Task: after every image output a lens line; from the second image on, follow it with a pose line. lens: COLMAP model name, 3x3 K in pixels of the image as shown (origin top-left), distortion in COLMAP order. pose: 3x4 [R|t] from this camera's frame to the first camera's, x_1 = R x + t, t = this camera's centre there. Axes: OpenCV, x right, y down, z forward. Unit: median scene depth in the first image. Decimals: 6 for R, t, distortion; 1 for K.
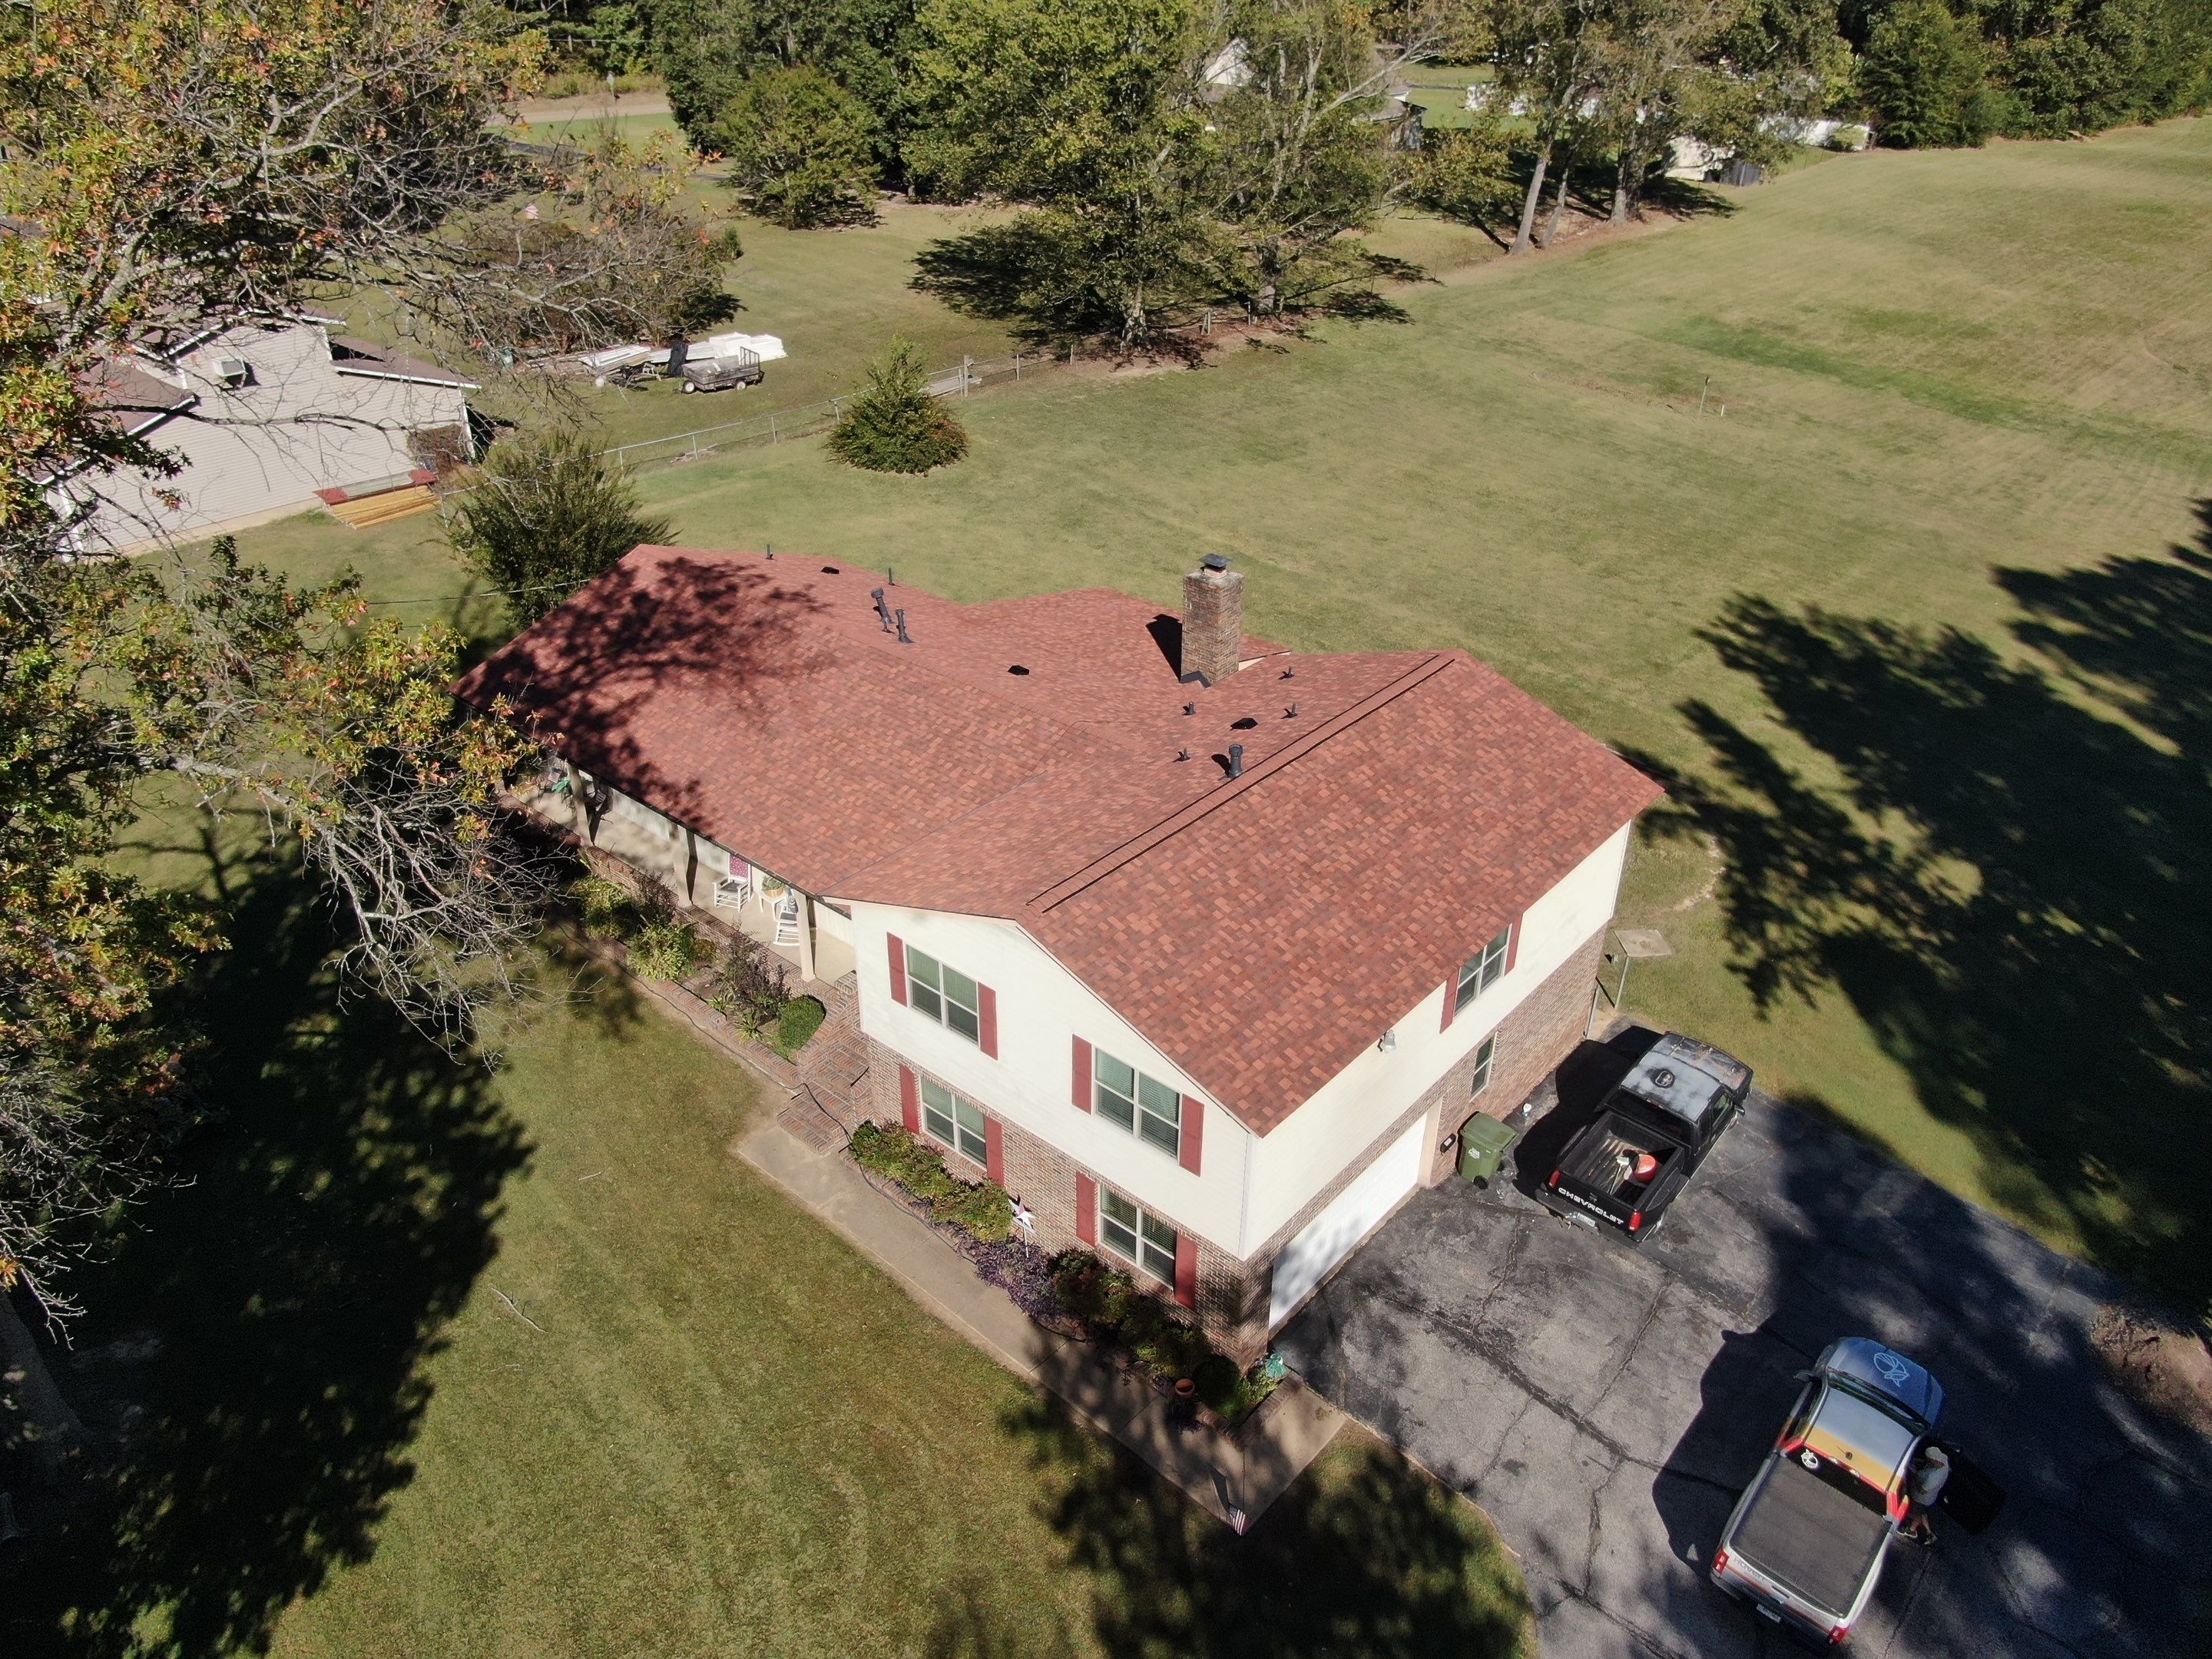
lens RADIAL K [[1587.7, 0, 1101.2], [0, 1587.7, 838.3], [0, 0, 1]] dist [-0.001725, -0.000853]
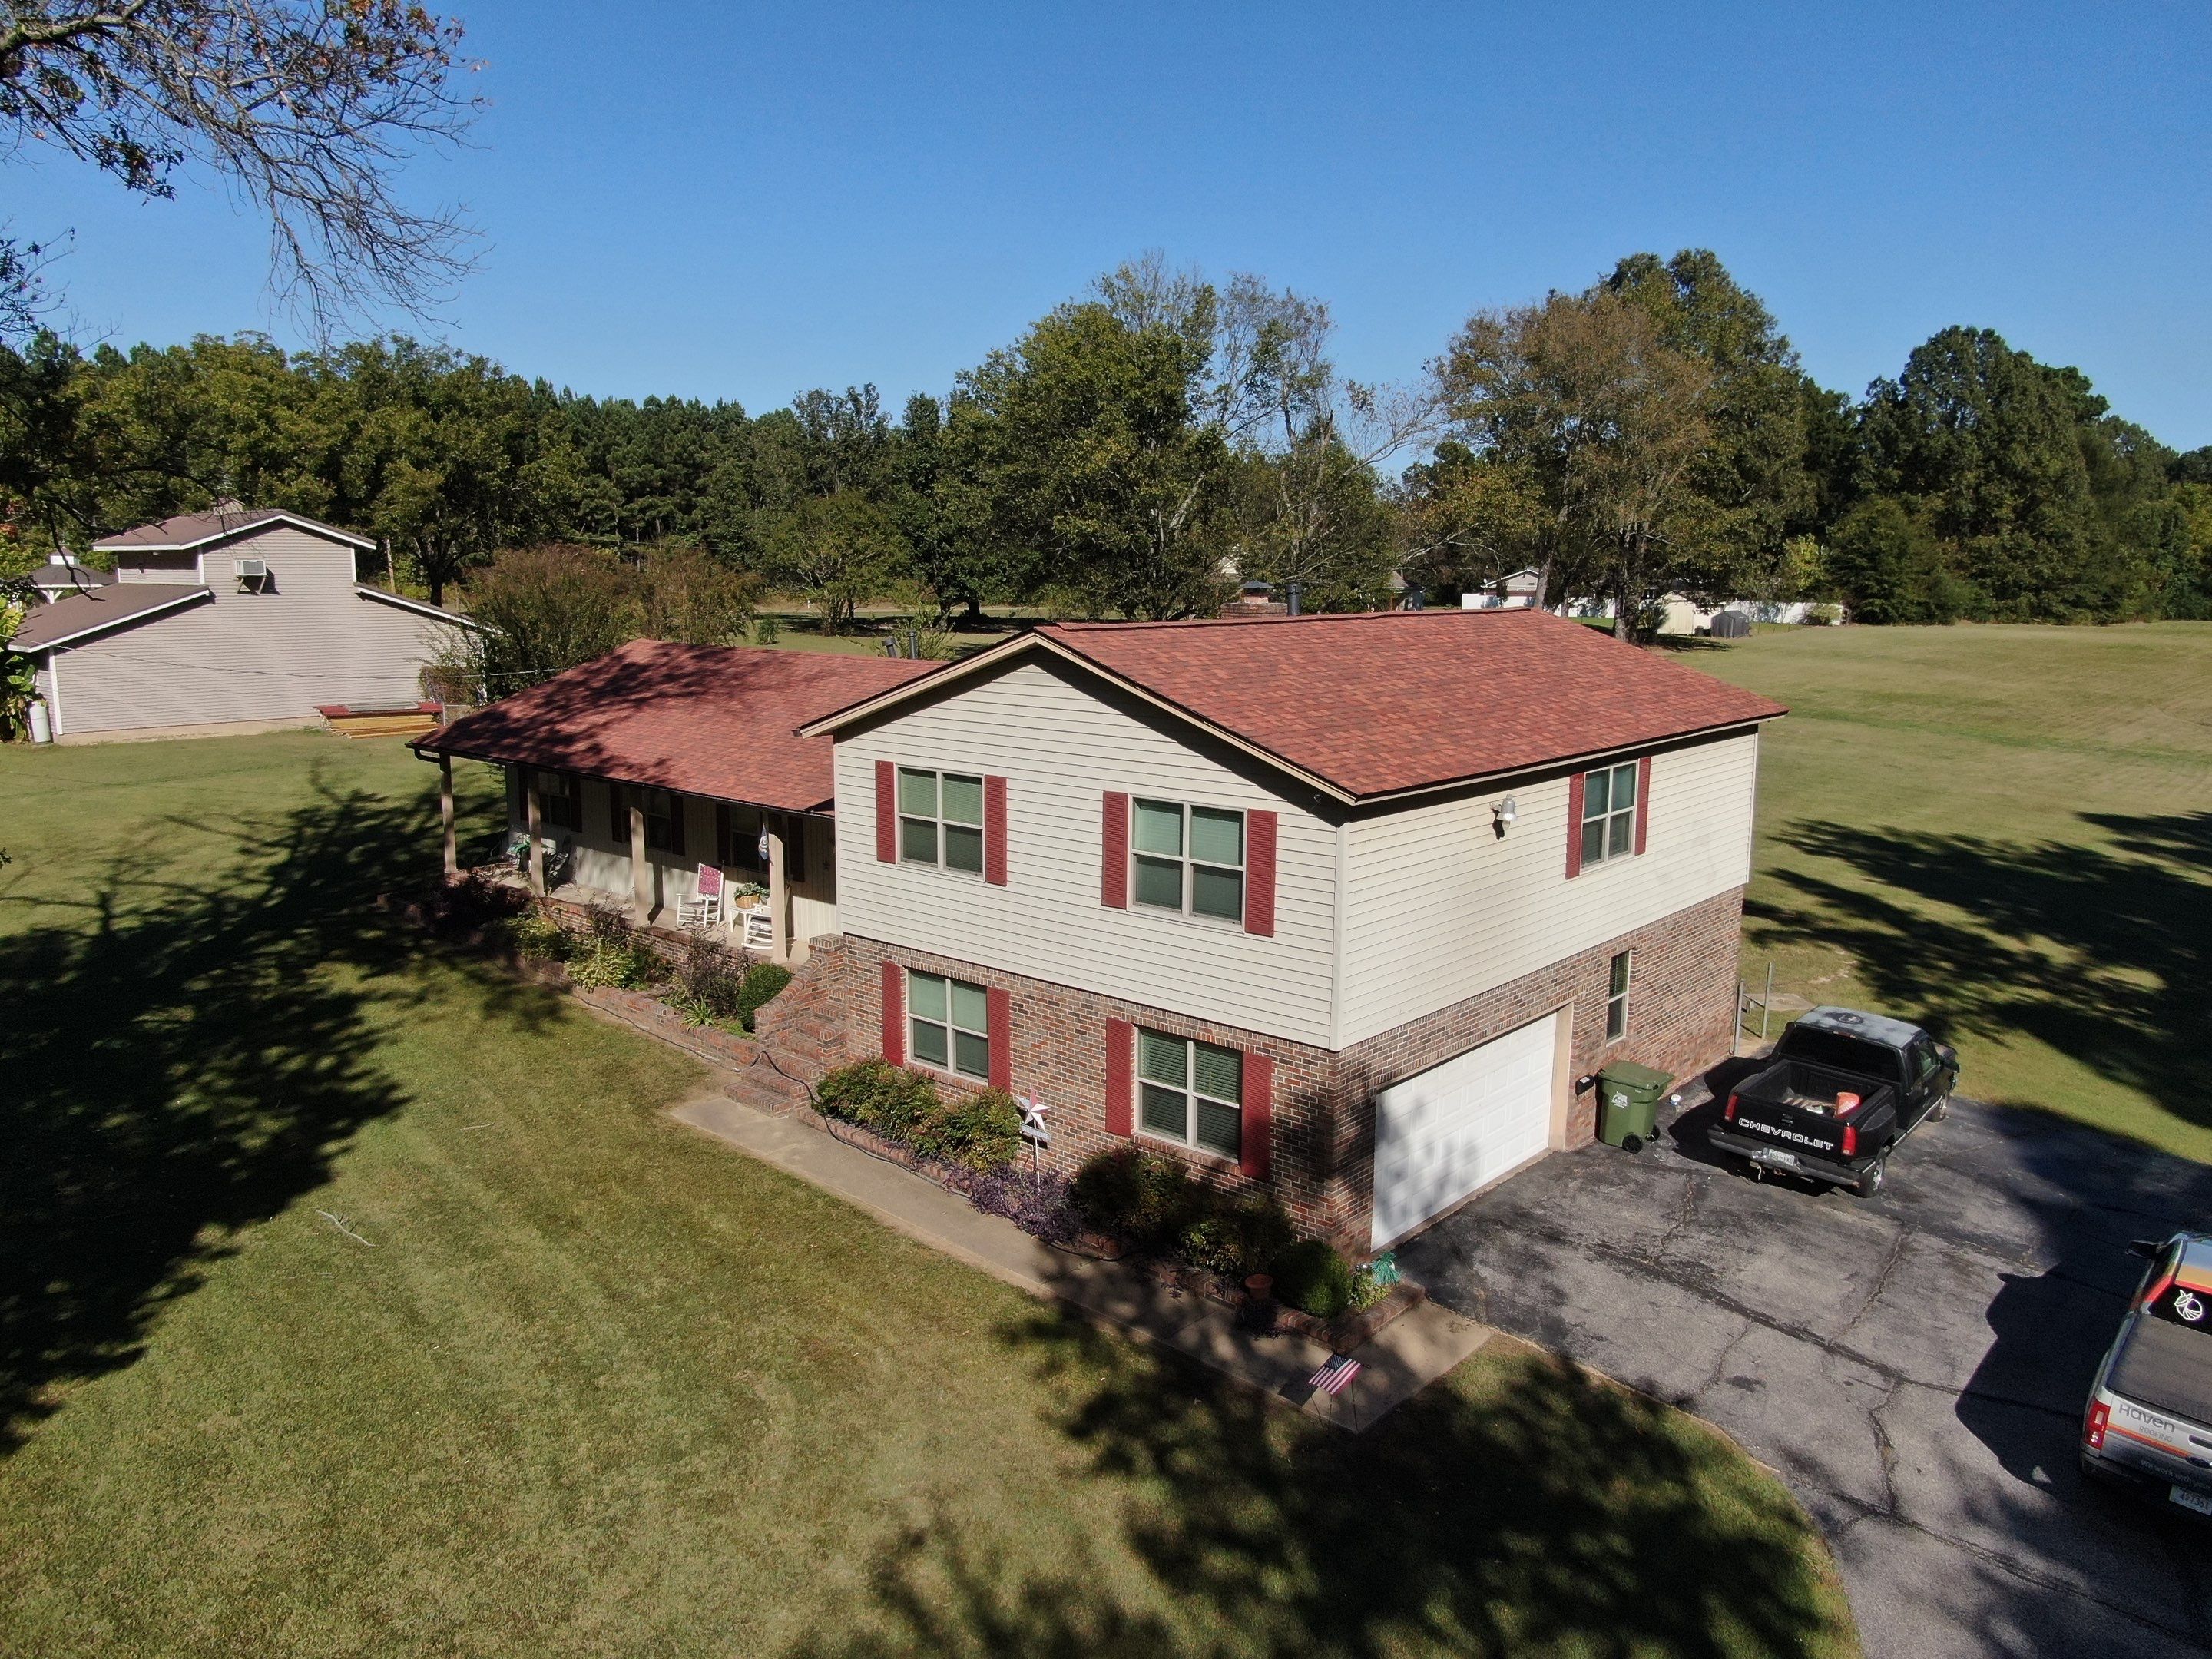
lens RADIAL K [[1587.7, 0, 1101.1], [0, 1587.7, 846.7], [0, 0, 1]] dist [-0.001725, -0.000853]
pose [[0.999929, 0.002614, -0.011599, -0.008736], [-0.006564, 0.934758, -0.355226, 0.381541], [0.009914, 0.355277, 0.934709, 0.247456]]
